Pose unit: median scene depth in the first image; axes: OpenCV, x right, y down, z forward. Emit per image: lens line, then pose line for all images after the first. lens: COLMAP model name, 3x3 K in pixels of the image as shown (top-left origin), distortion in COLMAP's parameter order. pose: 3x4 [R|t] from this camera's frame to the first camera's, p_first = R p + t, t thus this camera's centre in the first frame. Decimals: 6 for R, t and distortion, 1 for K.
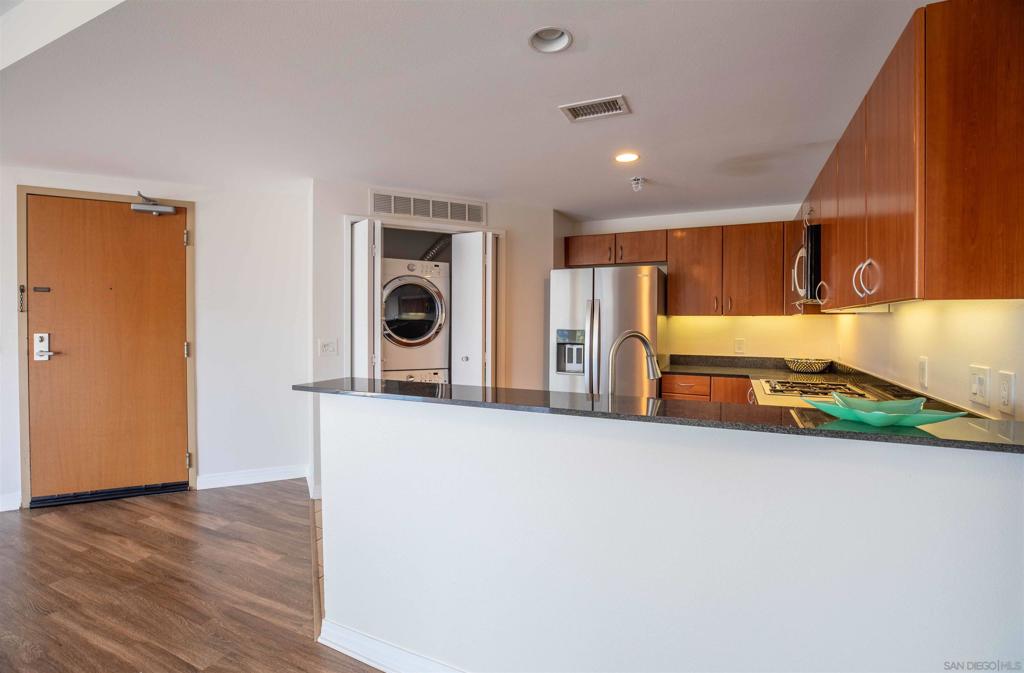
lens RADIAL K [[479.6, 0, 514.5], [0, 479.6, 331.7], [0, 0, 1]] dist [-0.024710, 0.000334]
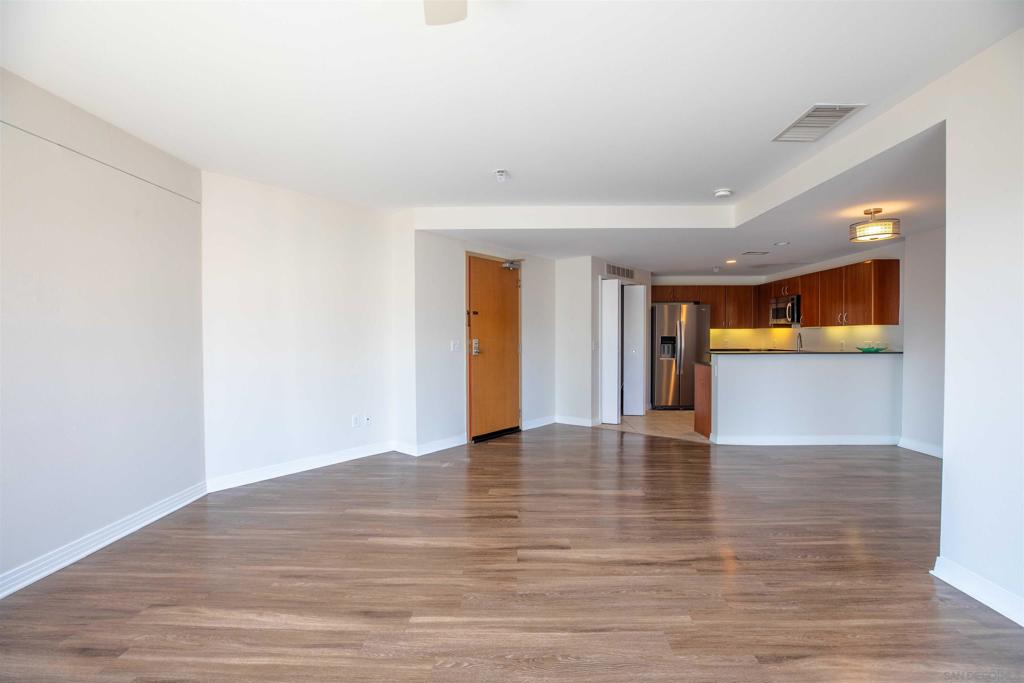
lens RADIAL K [[473.4, 0, 527.8], [0, 473.4, 337.4], [0, 0, 1]] dist [-0.030278, 0.000051]
pose [[0.904002, -0.007813, 0.427457, -1.327263], [0.014881, 0.999802, -0.013197, 0.020010], [-0.427270, 0.018292, 0.903939, -0.531625]]
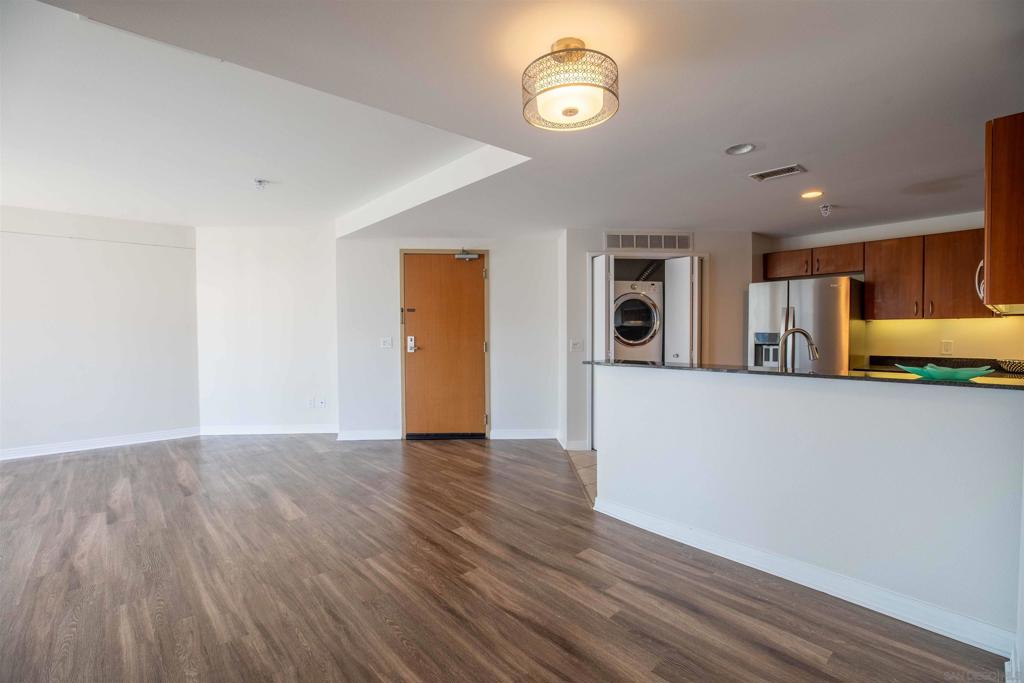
lens RADIAL K [[475.4, 0, 514.9], [0, 475.4, 347.4], [0, 0, 1]] dist [-0.038015, 0.010200]
pose [[0.918606, 0.004482, -0.395150, 0.003260], [-0.000065, 0.999937, 0.011192, 0.020409], [0.395176, -0.010255, 0.918548, -0.354123]]
